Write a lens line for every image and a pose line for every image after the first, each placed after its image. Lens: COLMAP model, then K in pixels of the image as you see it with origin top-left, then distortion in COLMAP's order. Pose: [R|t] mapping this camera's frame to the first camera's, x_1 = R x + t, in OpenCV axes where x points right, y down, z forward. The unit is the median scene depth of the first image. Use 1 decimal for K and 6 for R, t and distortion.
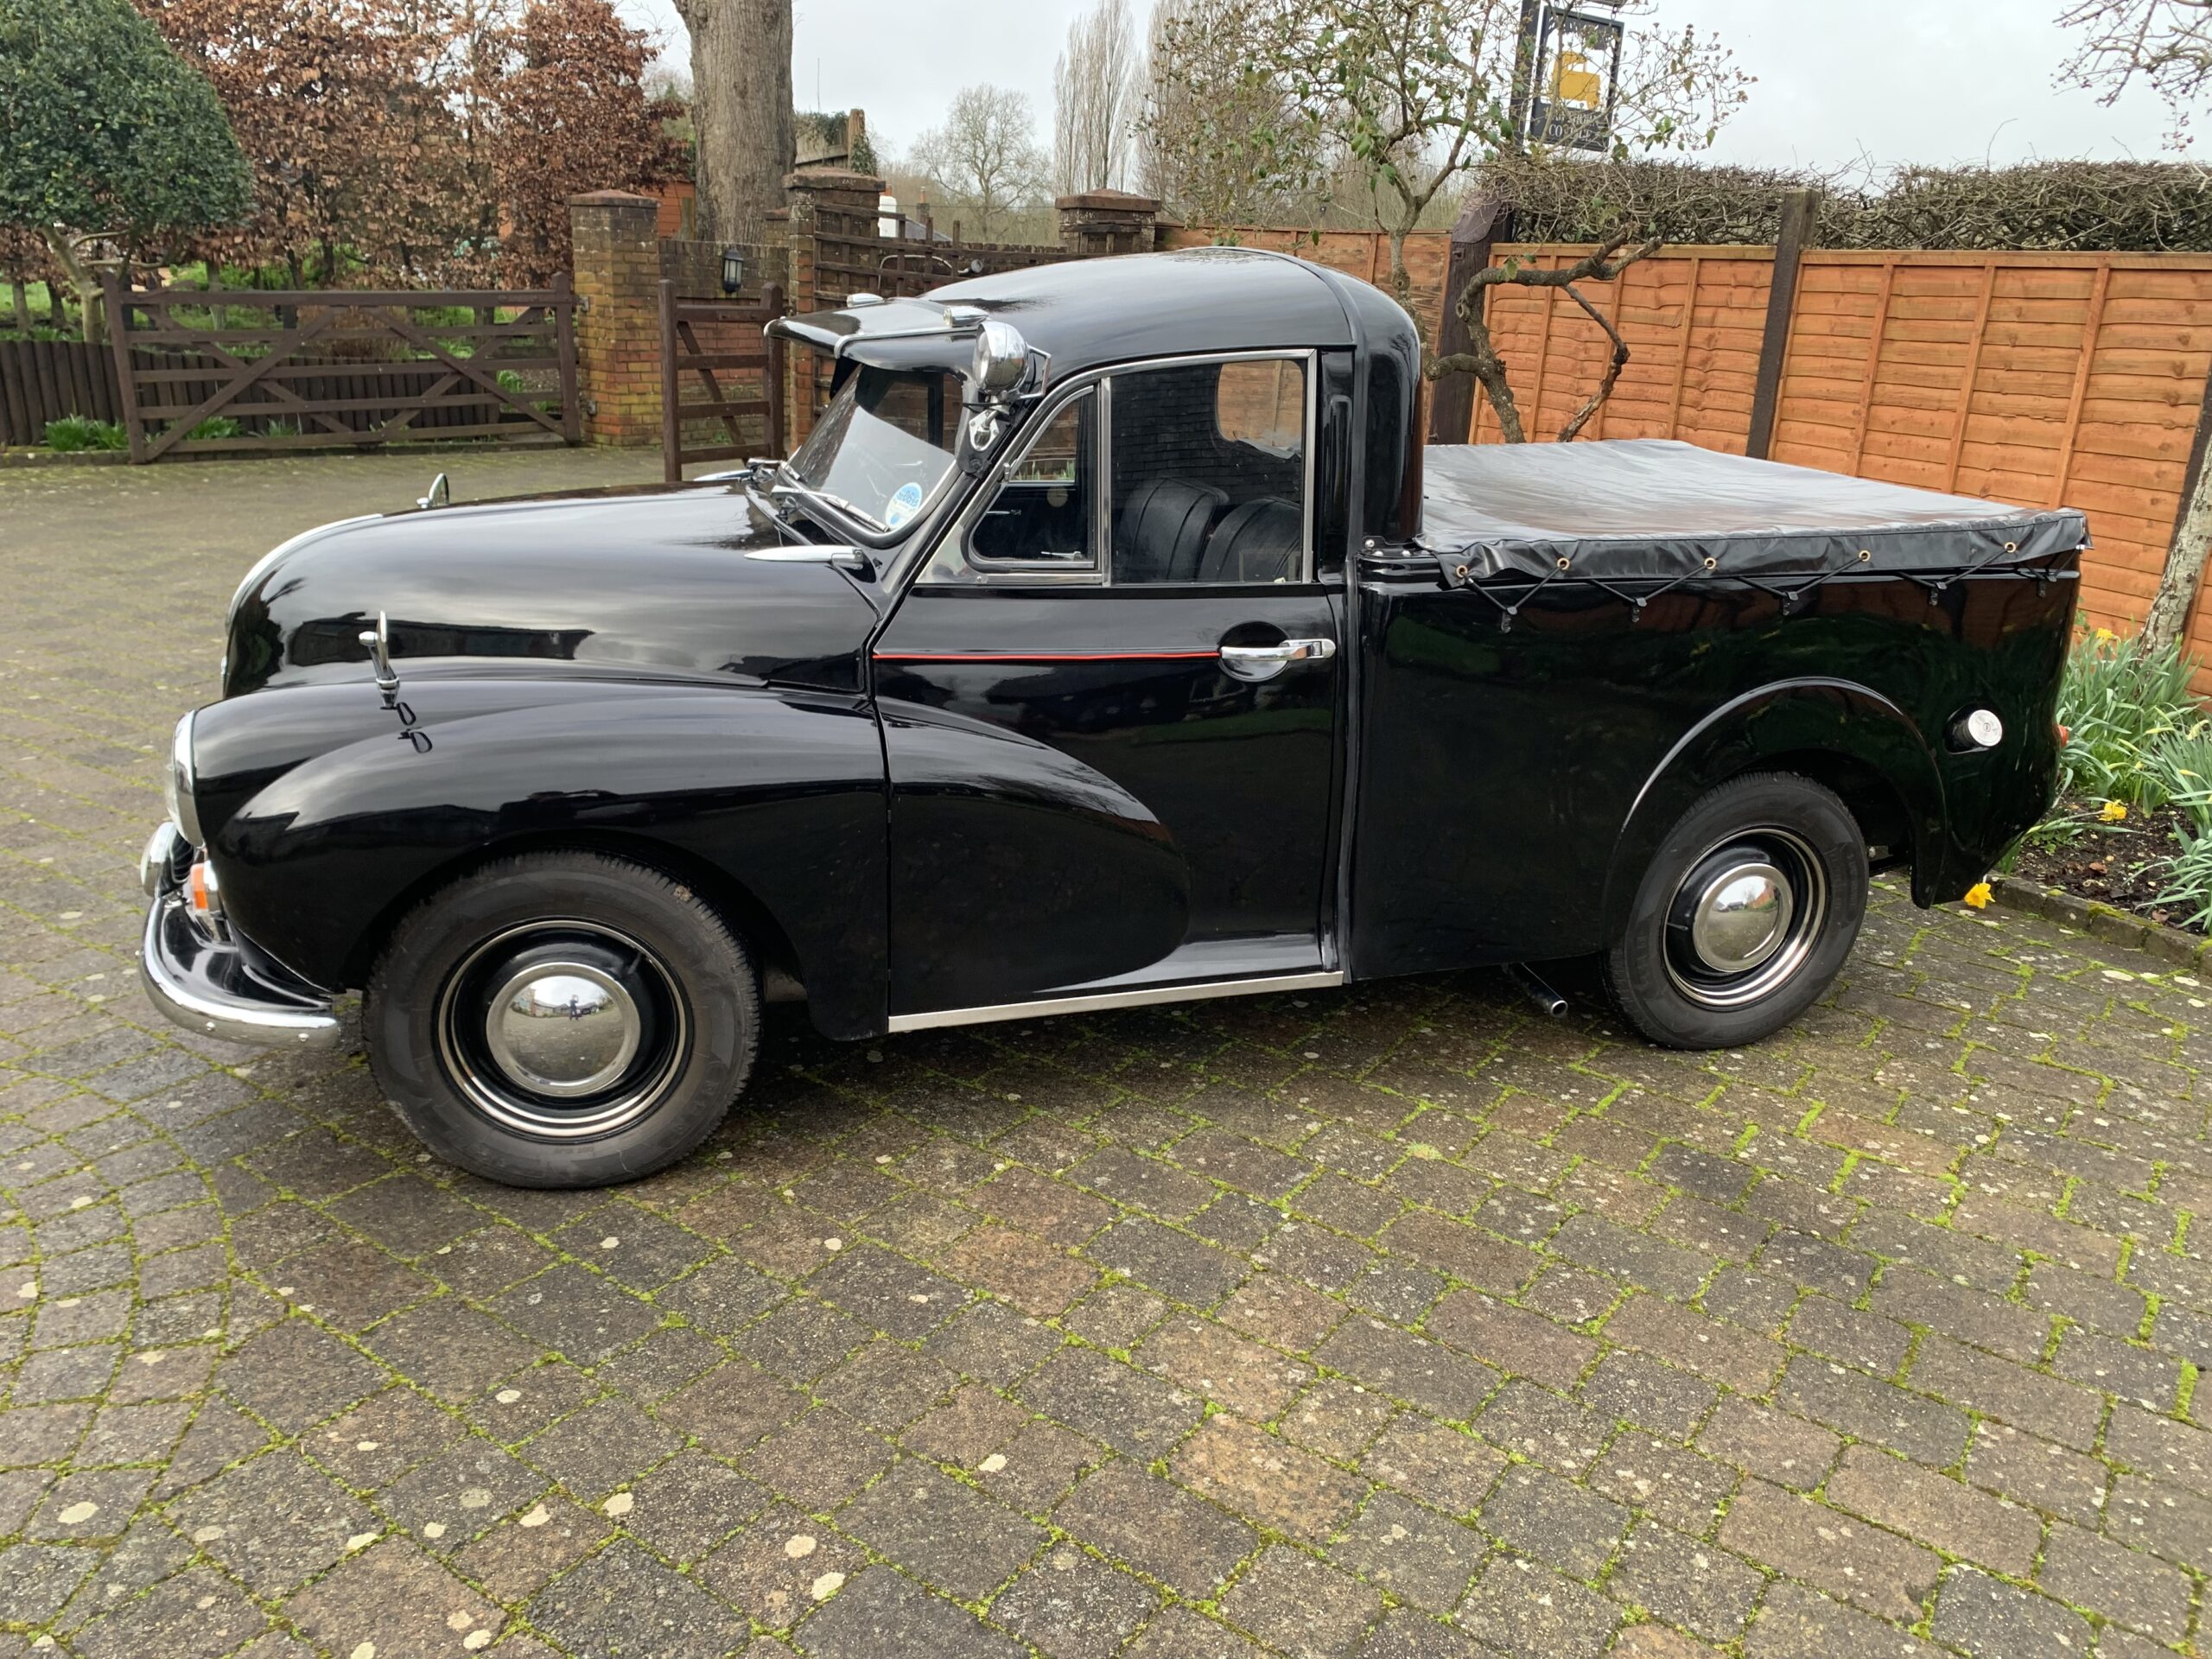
lens RADIAL K [[1714.2, 0, 1077.0], [0, 1714.2, 834.4], [0, 0, 1]] dist [0.009751, -0.004972]
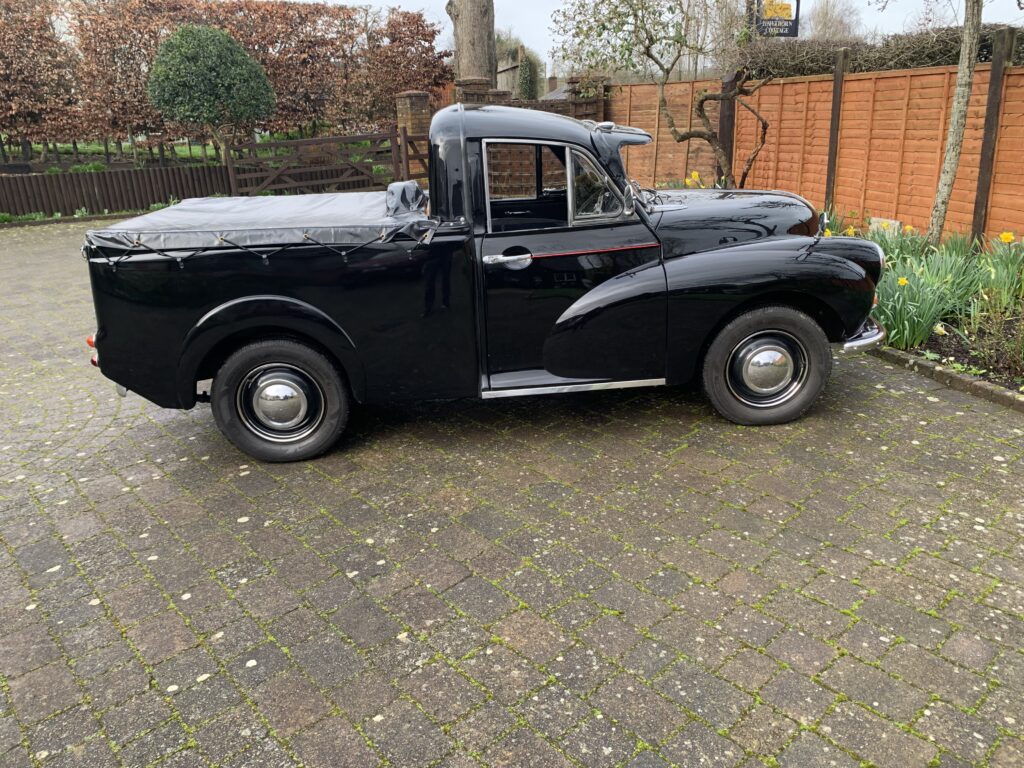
lens RADIAL K [[780.1, 0, 505.7], [0, 780.1, 377.4], [0, 0, 1]] dist [0.007822, -0.004801]
pose [[0.972931, -0.005717, -0.231025, 0.166349], [0.008779, 0.999887, 0.012228, 0.042791], [0.230929, -0.013925, 0.972871, -0.114819]]
